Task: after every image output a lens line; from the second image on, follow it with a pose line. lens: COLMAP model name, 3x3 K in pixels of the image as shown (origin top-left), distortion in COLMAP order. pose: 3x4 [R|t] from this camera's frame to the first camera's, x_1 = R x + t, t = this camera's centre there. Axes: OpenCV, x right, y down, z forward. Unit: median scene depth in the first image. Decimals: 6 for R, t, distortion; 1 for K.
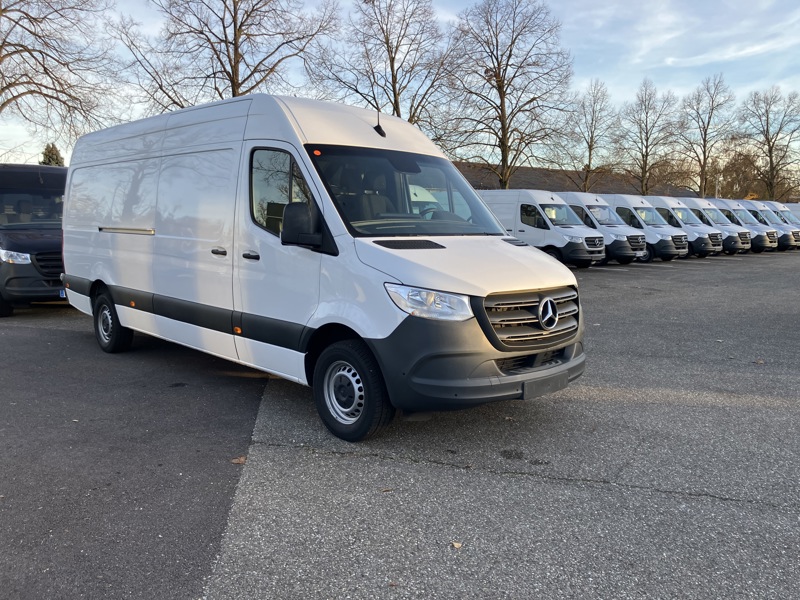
lens RADIAL K [[655.1, 0, 396.9], [0, 655.1, 301.0], [0, 0, 1]] dist [0.010816, -0.004575]
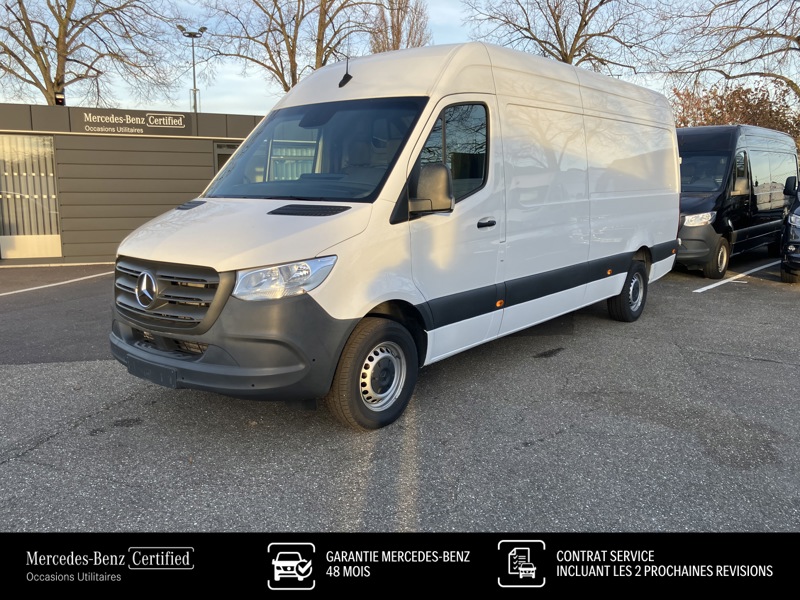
lens RADIAL K [[655.1, 0, 396.9], [0, 655.1, 301.0], [0, 0, 1]] dist [0.010816, -0.004575]
pose [[0.122629, 0.165229, -0.978602, 0.647932], [-0.114480, 0.981817, 0.151426, -0.077523], [0.985828, 0.093461, 0.139314, 0.698768]]
